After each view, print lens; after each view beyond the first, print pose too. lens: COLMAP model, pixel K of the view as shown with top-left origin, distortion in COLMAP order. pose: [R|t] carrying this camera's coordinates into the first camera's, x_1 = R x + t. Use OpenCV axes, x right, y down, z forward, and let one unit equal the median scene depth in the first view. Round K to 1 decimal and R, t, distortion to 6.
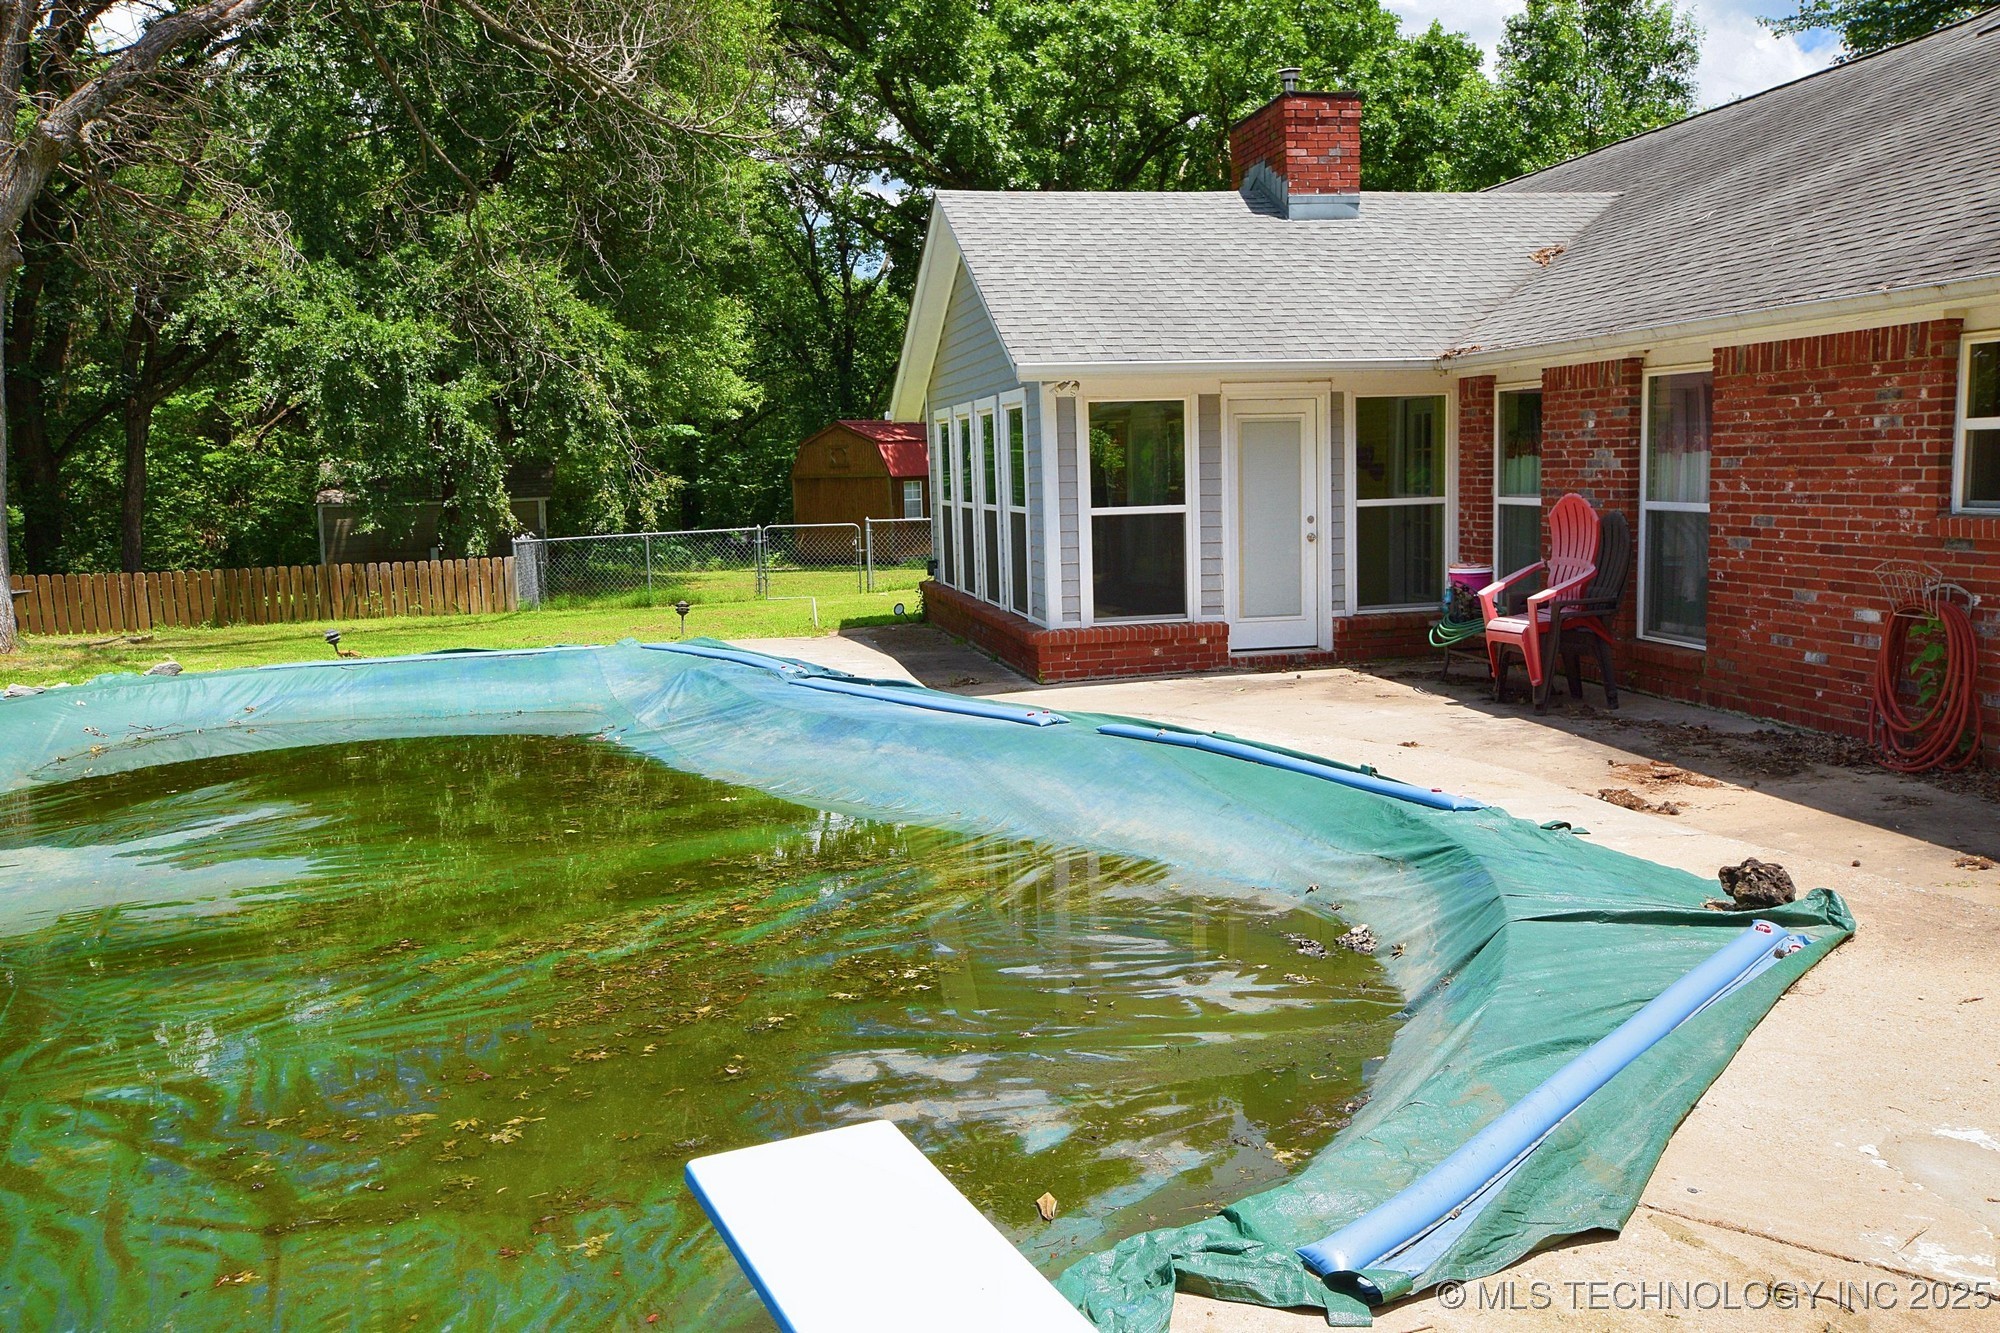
lens RADIAL K [[1667.7, 0, 1000.2], [0, 1667.7, 665.0], [0, 0, 1]] dist [0.020651, 0.005932]
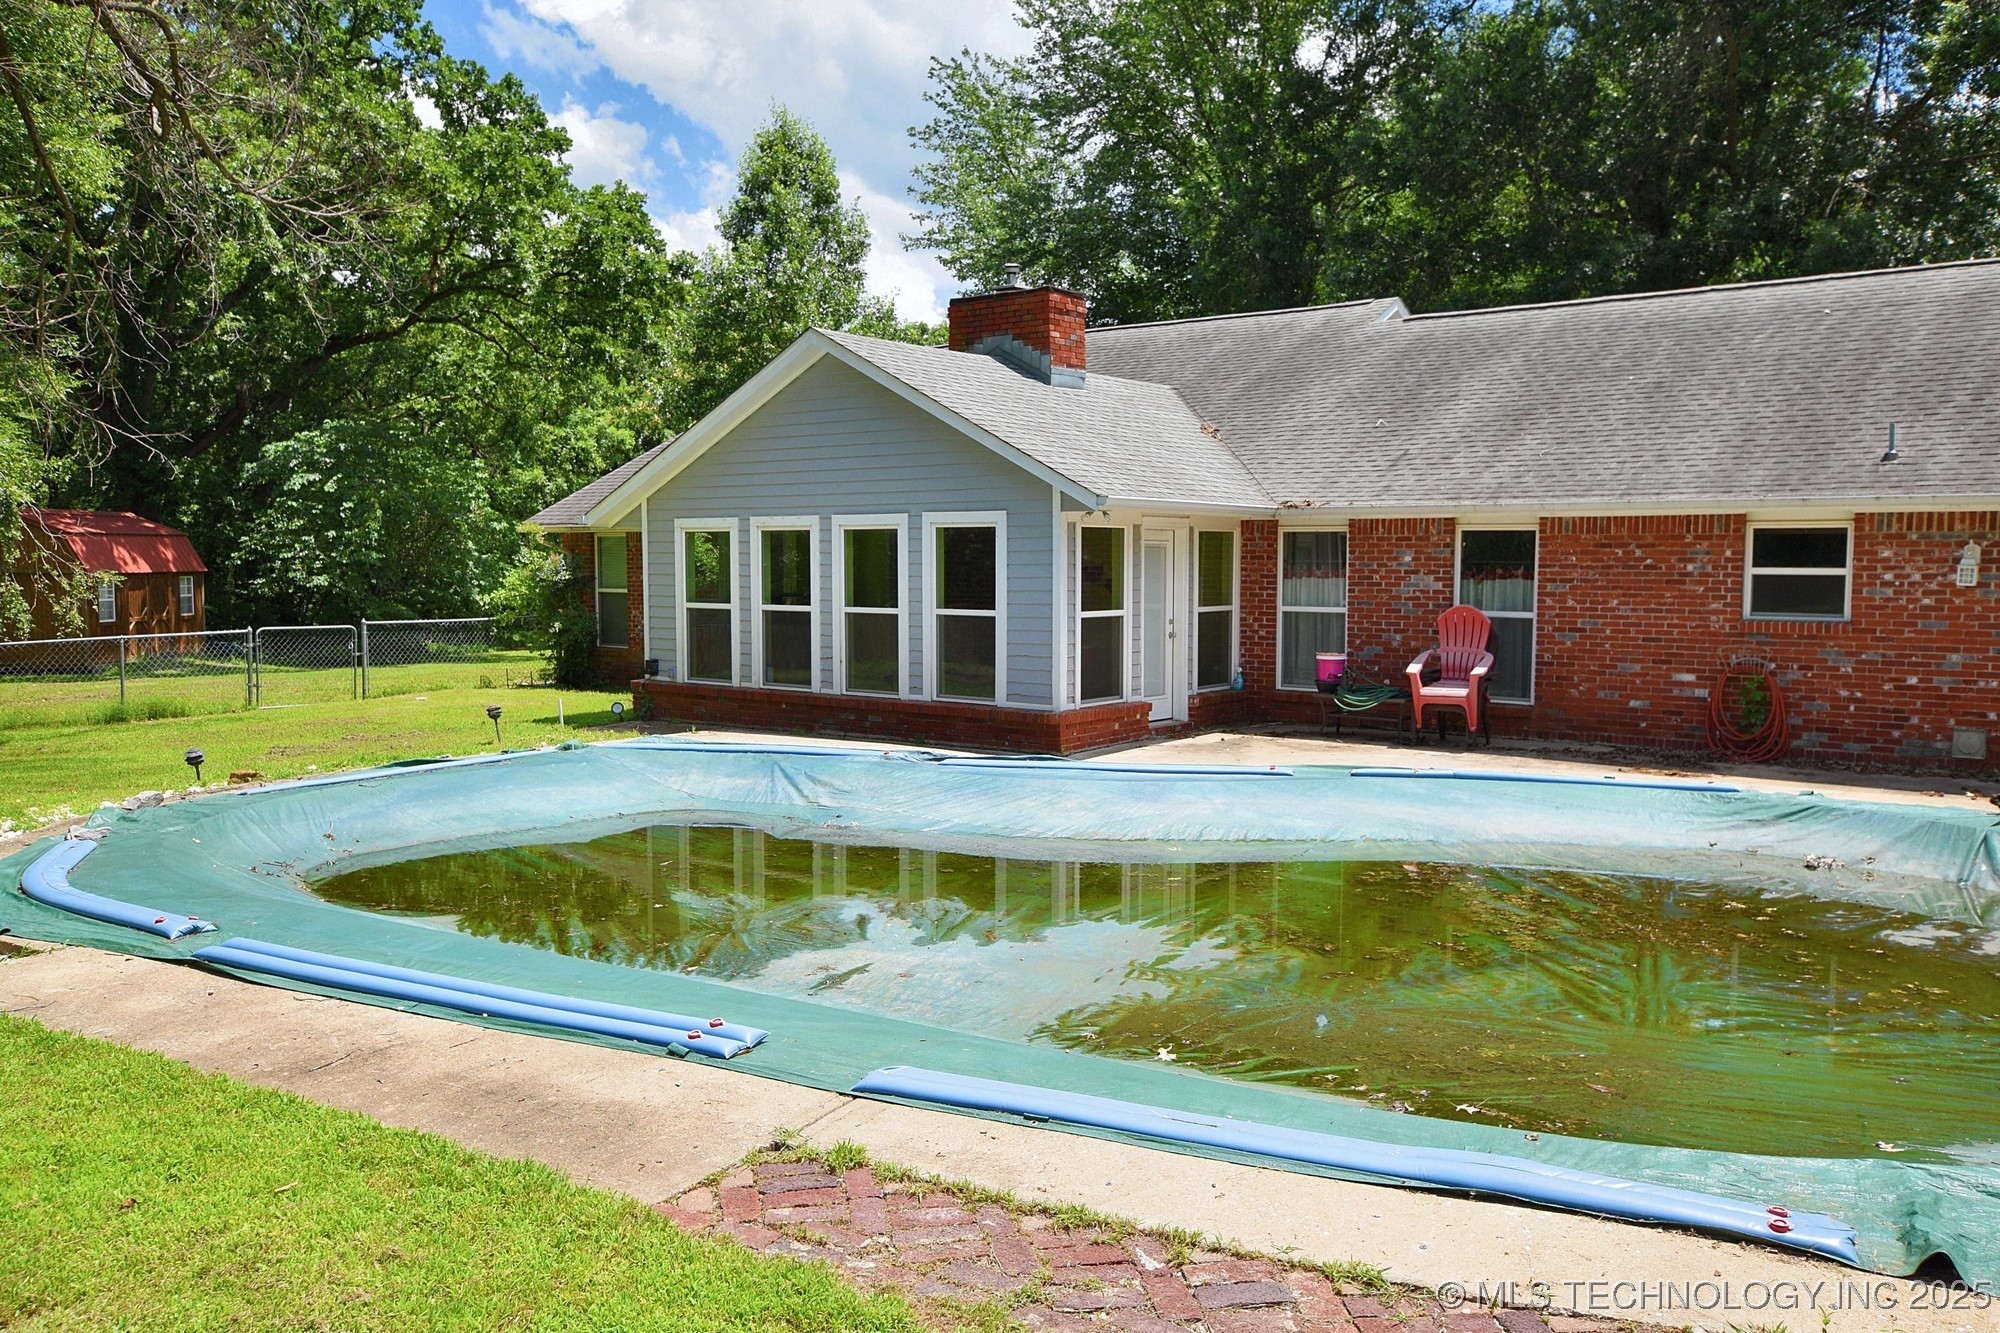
lens RADIAL K [[1596.9, 0, 1001.5], [0, 1596.9, 672.2], [0, 0, 1]] dist [-0.000692, 0.004124]
pose [[0.746136, -0.016734, 0.665583, -1.030480], [0.055266, 0.997791, -0.036868, -0.011658], [-0.663496, 0.064293, 0.745413, 0.213559]]
